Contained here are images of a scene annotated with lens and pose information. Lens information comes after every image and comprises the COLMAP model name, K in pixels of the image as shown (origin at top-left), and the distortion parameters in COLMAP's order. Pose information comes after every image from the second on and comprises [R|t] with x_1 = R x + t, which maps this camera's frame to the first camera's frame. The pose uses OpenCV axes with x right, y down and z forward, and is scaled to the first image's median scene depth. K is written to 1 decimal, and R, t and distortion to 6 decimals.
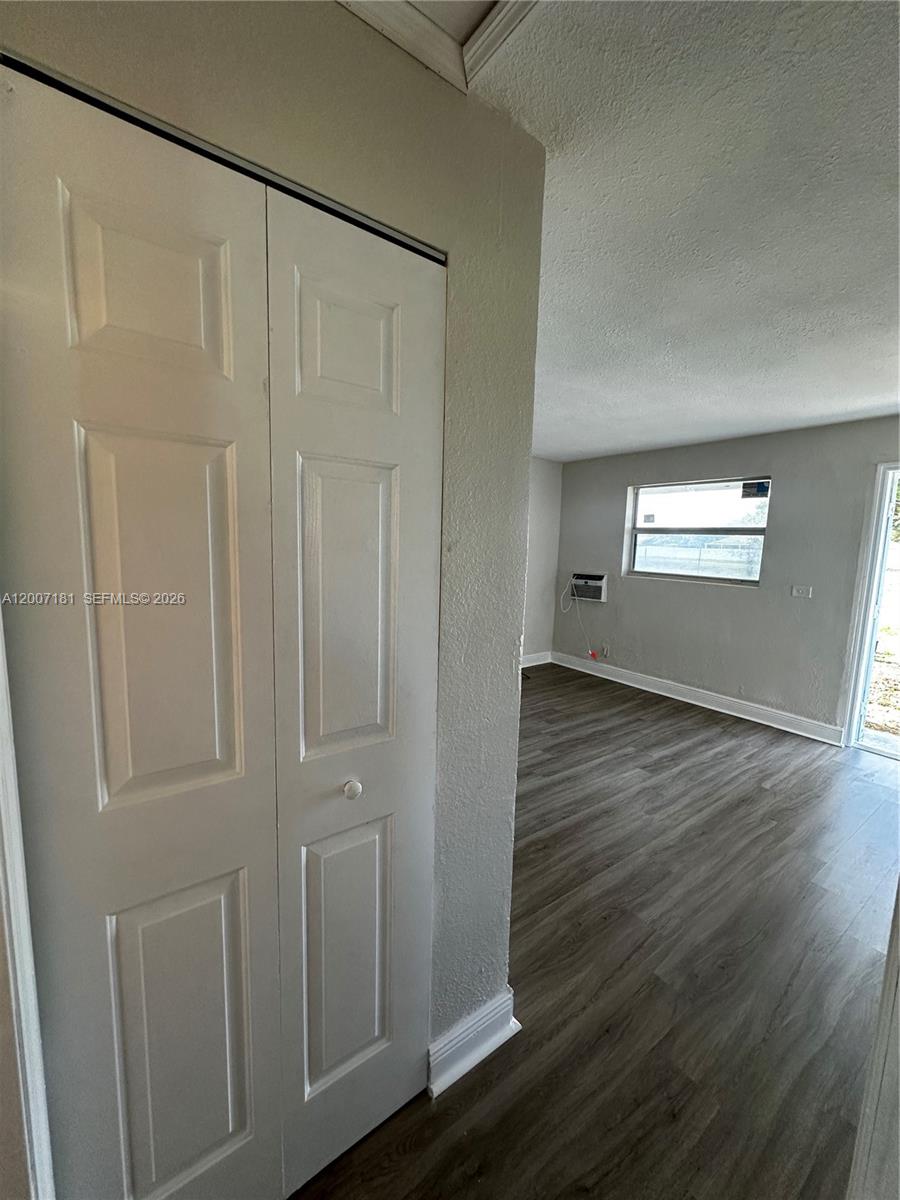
lens RADIAL K [[478.8, 0, 450.0], [0, 478.8, 600.0], [0, 0, 1]] dist [-0.002504, 0.000127]
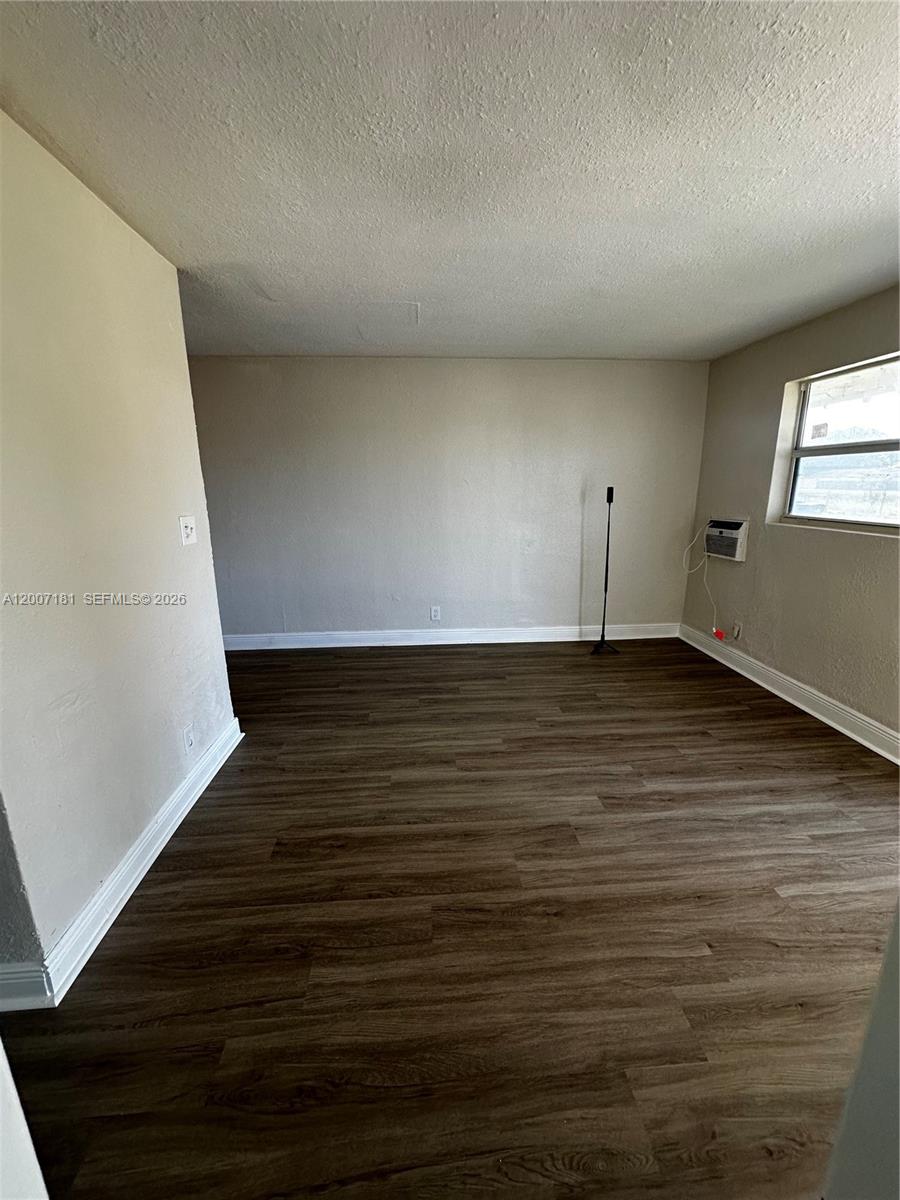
lens RADIAL K [[478.8, 0, 450.0], [0, 478.8, 600.0], [0, 0, 1]] dist [-0.002504, 0.000127]
pose [[0.848432, 0.089946, -0.521607, 0.471095], [-0.033109, 0.992544, 0.117301, -0.010335], [0.528269, -0.082252, 0.845084, 0.265029]]
